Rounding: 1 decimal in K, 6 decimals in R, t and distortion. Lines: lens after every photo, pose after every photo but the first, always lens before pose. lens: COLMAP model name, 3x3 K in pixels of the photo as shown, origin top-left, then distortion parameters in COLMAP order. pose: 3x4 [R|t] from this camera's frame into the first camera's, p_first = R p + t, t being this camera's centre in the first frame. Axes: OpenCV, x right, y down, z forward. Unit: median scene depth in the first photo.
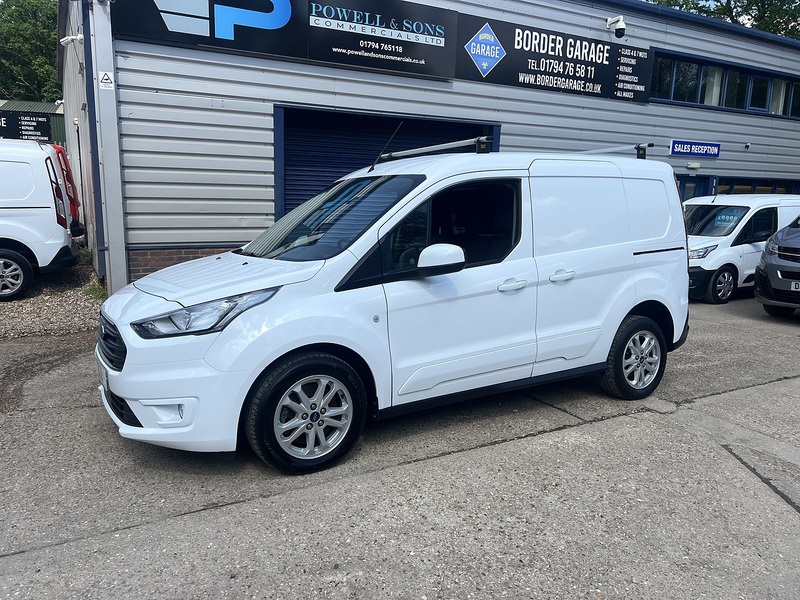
lens RADIAL K [[604.0, 0, 401.3], [0, 604.0, 297.6], [0, 0, 1]] dist [0.048472, -0.053389]
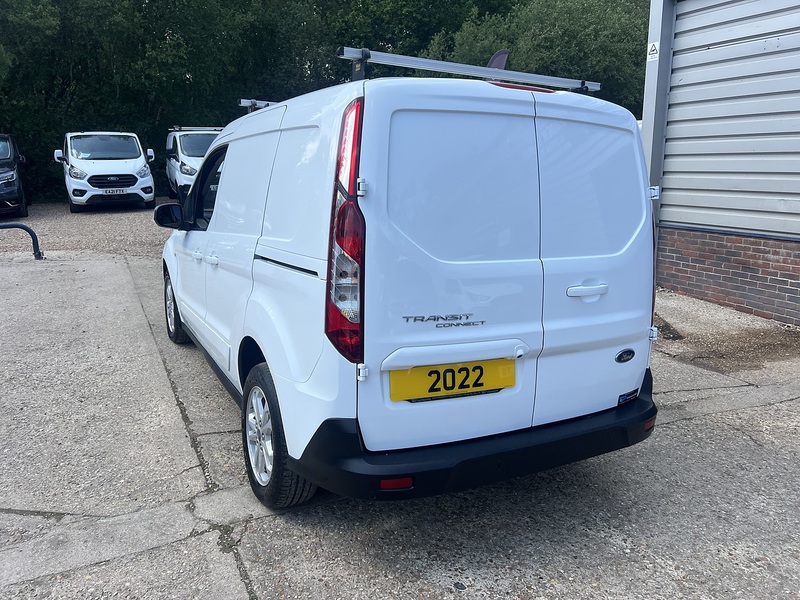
lens RADIAL K [[604.0, 0, 391.0], [0, 604.0, 295.4], [0, 0, 1]] dist [0.048472, -0.053389]
pose [[-0.082675, 0.193867, -0.977538, 0.952227], [-0.165616, 0.964584, 0.205305, -0.177314], [0.982719, 0.178869, -0.047639, 1.140435]]
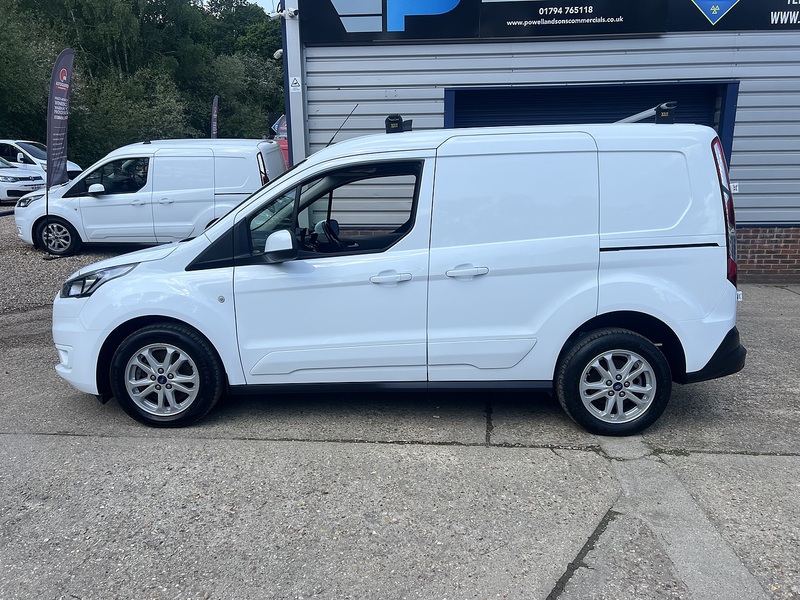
lens RADIAL K [[604.0, 0, 398.0], [0, 604.0, 298.2], [0, 0, 1]] dist [0.048472, -0.053389]
pose [[0.834607, 0.086192, -0.544061, 0.578370], [-0.068743, 0.996259, 0.052377, -0.031774], [0.546540, -0.006314, 0.837409, 0.198848]]
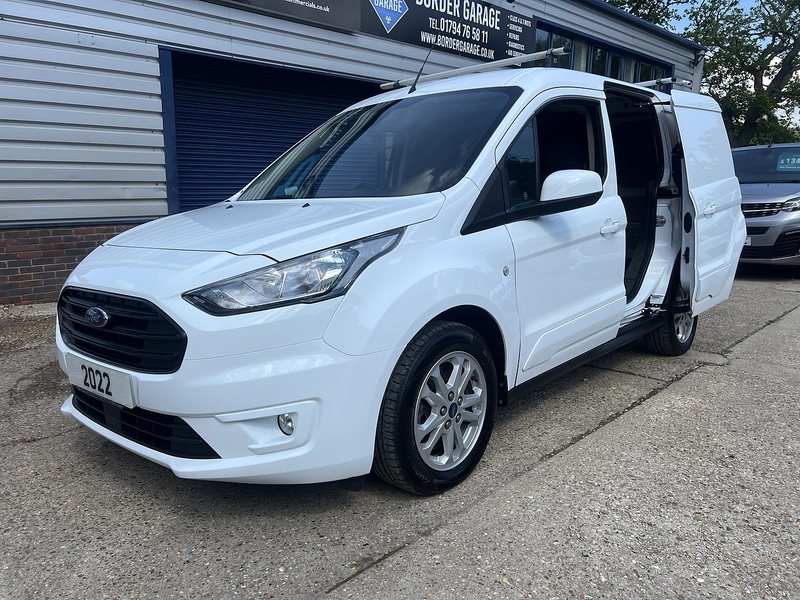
lens RADIAL K [[604.0, 0, 408.2], [0, 604.0, 298.3], [0, 0, 1]] dist [0.048472, -0.053389]
pose [[0.958112, -0.070002, 0.277709, -0.264756], [0.064336, 0.997493, 0.029474, 0.028719], [-0.279076, -0.010373, 0.960213, 0.230651]]
